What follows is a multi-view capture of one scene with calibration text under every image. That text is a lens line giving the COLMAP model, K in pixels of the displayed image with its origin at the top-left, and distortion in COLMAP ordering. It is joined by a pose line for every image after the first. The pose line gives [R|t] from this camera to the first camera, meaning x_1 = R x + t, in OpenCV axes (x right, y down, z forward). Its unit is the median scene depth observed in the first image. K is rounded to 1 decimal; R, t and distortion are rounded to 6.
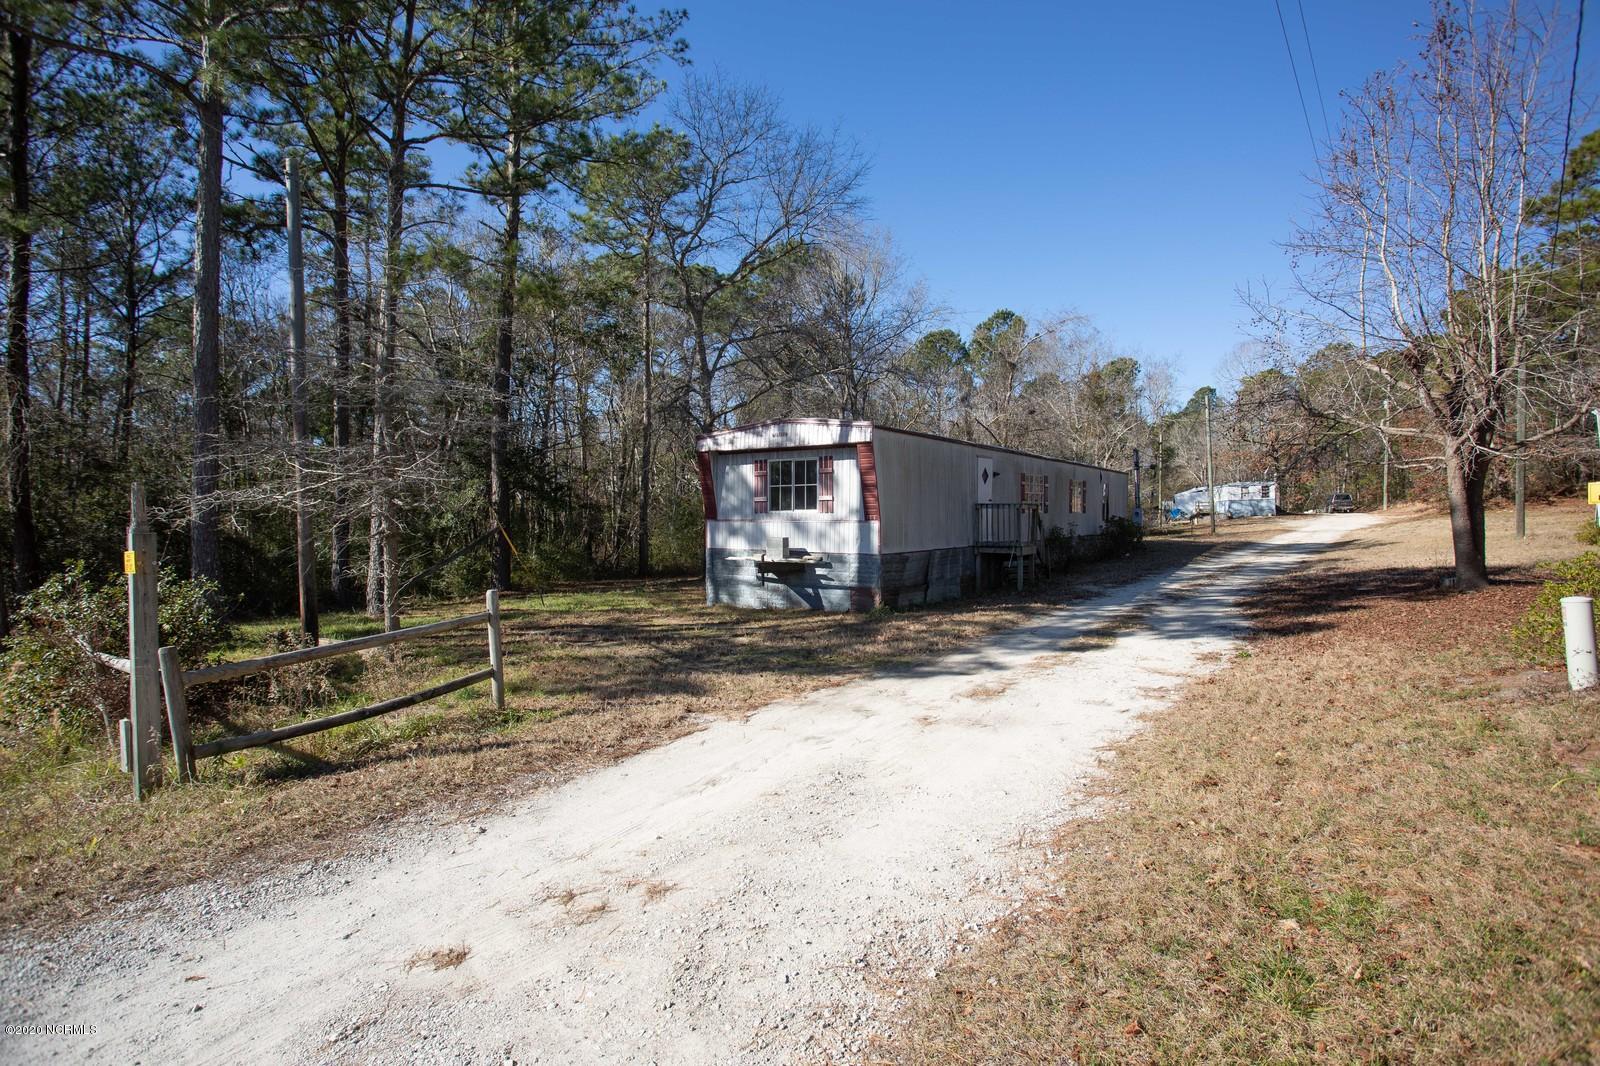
lens RADIAL K [[778.1, 0, 805.3], [0, 778.1, 528.3], [0, 0, 1]] dist [-0.074987, 0.029797]
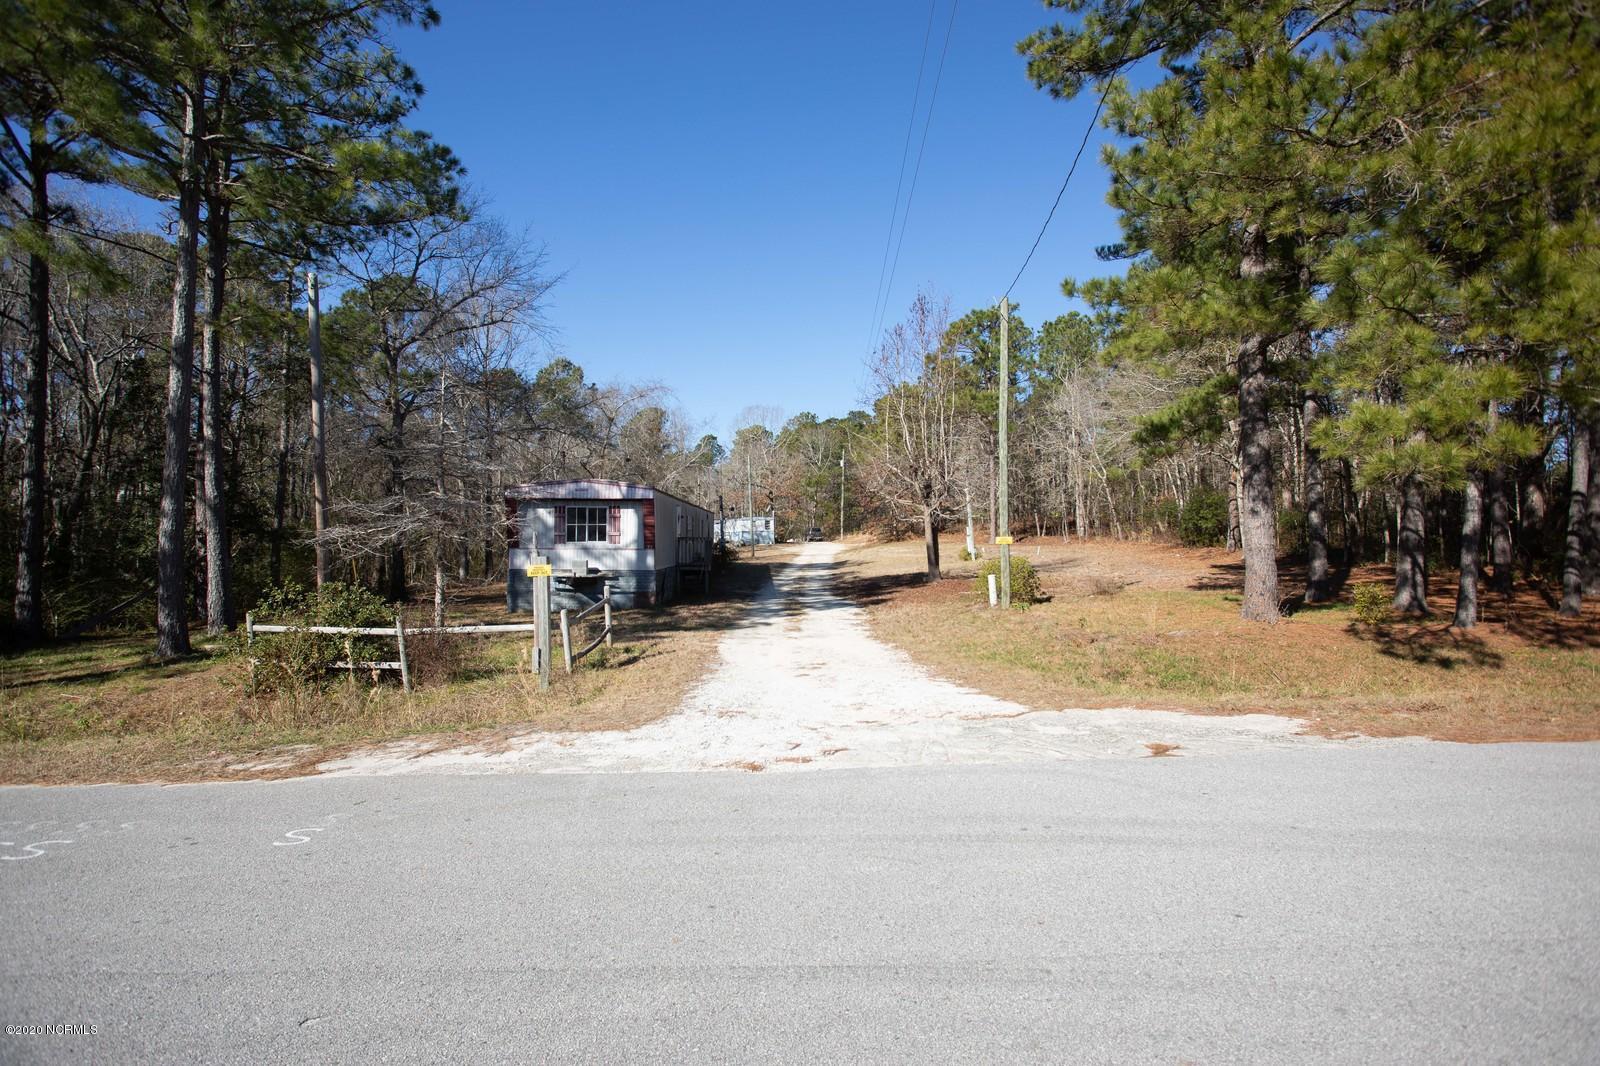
lens RADIAL K [[778.1, 0, 805.3], [0, 778.1, 528.3], [0, 0, 1]] dist [-0.074987, 0.029797]
pose [[0.799300, 0.013940, 0.600771, -0.556180], [0.006376, 0.999478, -0.031675, 0.000237], [-0.600899, 0.029148, 0.798793, -0.398930]]
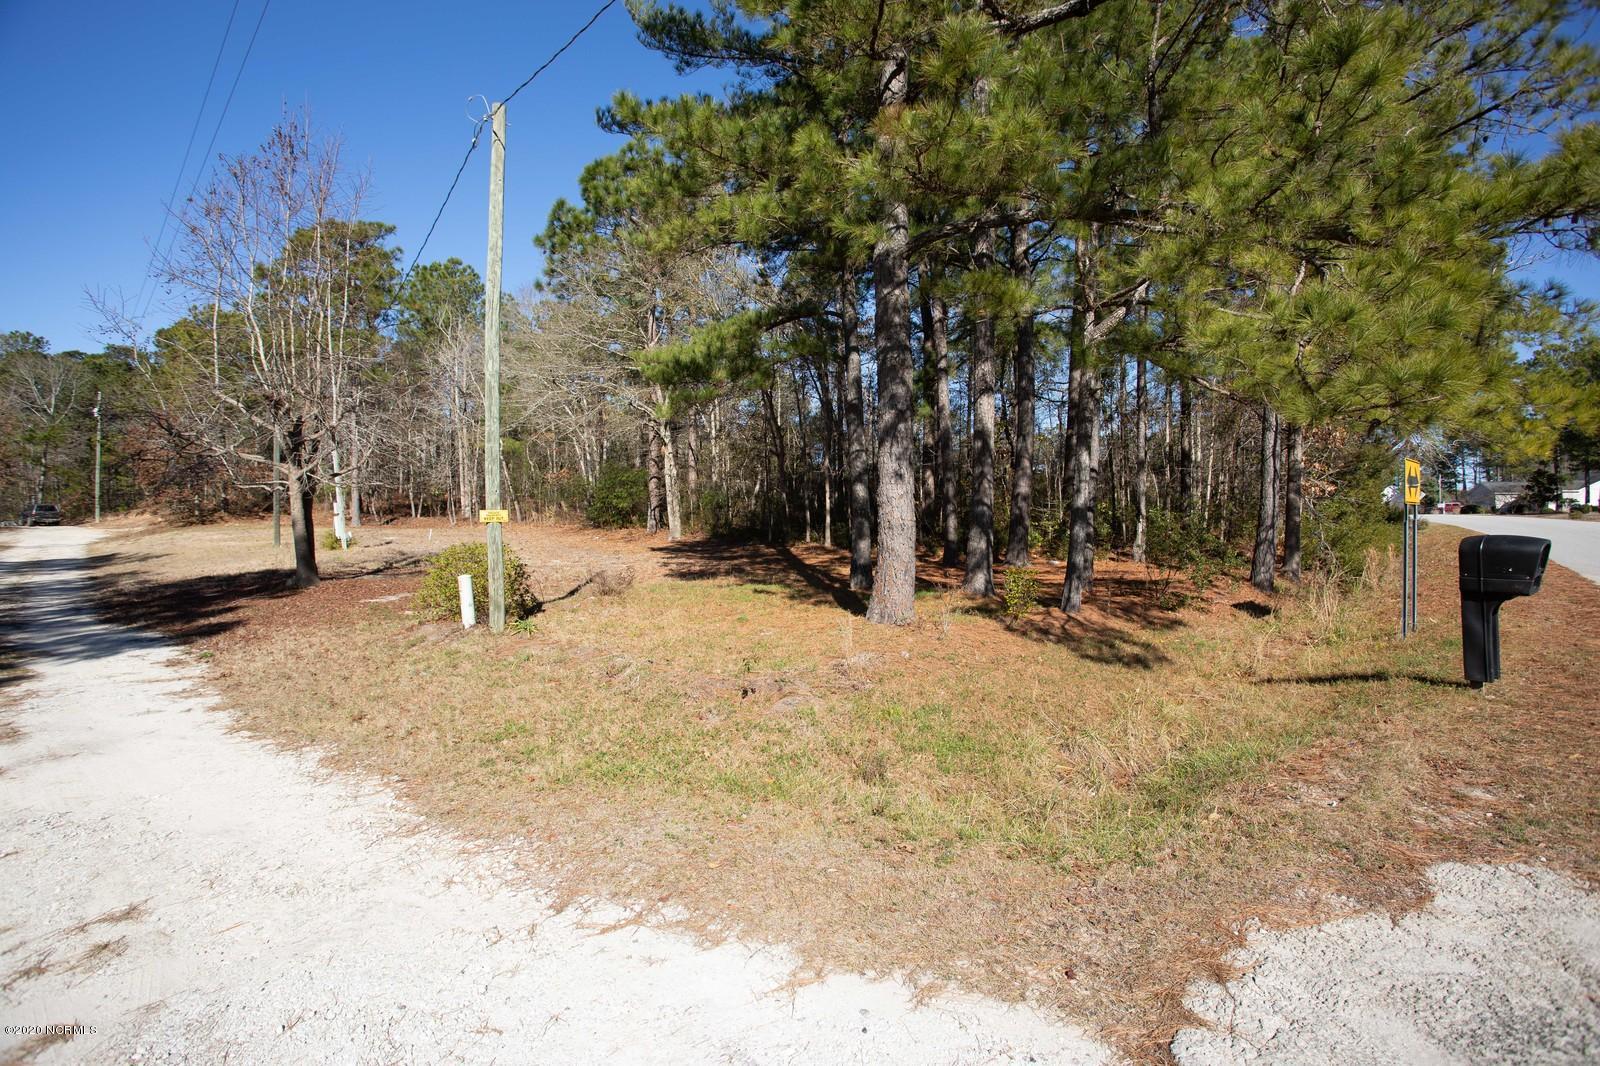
lens RADIAL K [[778.1, 0, 805.3], [0, 778.1, 528.3], [0, 0, 1]] dist [-0.074987, 0.029797]
pose [[0.112966, -0.003973, 0.993591, -0.262067], [0.020252, 0.999793, 0.001695, -0.001672], [-0.993392, 0.019931, 0.113023, 0.001665]]
